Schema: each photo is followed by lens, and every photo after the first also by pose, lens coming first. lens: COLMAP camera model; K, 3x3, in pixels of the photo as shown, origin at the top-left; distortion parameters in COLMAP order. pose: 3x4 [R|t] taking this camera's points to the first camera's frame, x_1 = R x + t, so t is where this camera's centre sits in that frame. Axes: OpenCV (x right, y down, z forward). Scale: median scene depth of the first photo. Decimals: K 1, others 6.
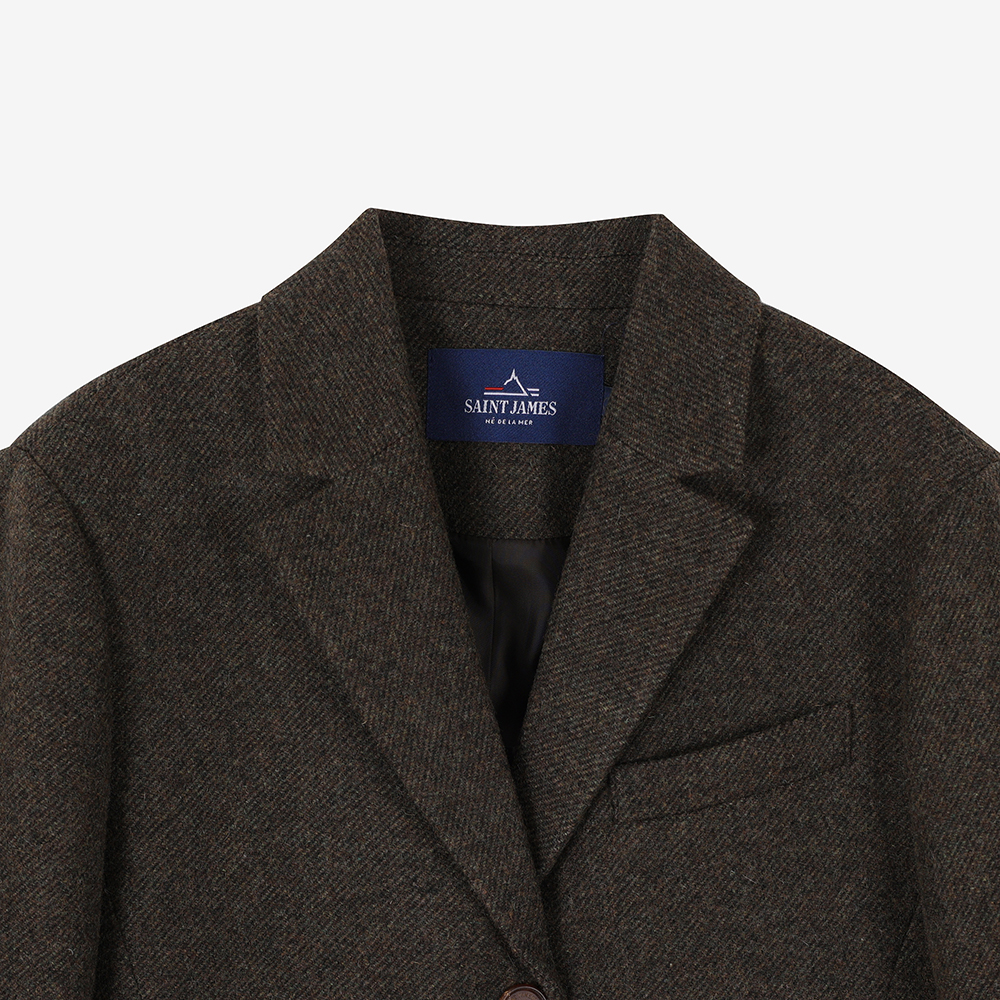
lens RADIAL K [[6098.8, 0, 500.2], [0, 6098.8, 499.3], [0, 0, 1]] dist [-0.515258, 0.000000]
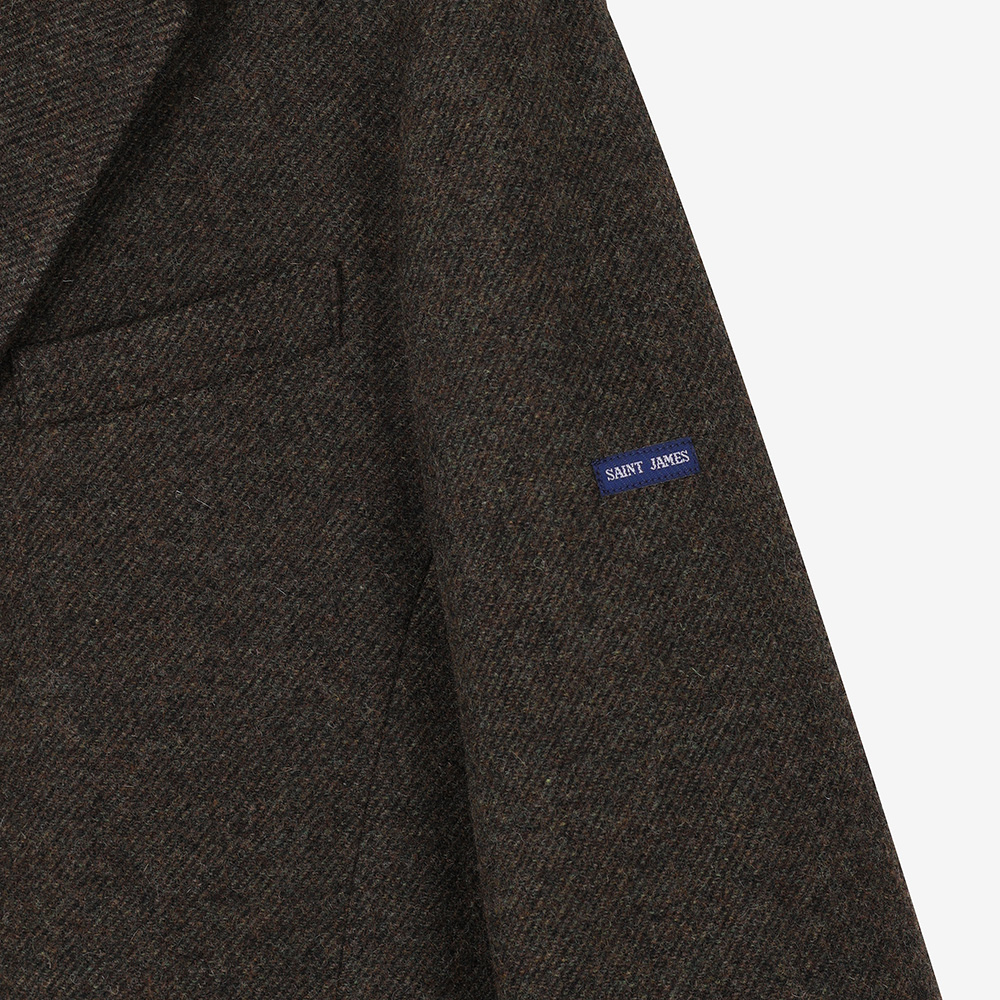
lens RADIAL K [[6098.8, 0, 499.6], [0, 6098.8, 500.7], [0, 0, 1]] dist [-0.515258, 0.000000]
pose [[0.996663, -0.006132, -0.081395, 0.136195], [0.004903, 0.999871, -0.015295, 0.073689], [0.081478, 0.014844, 0.996565, 0.275301]]
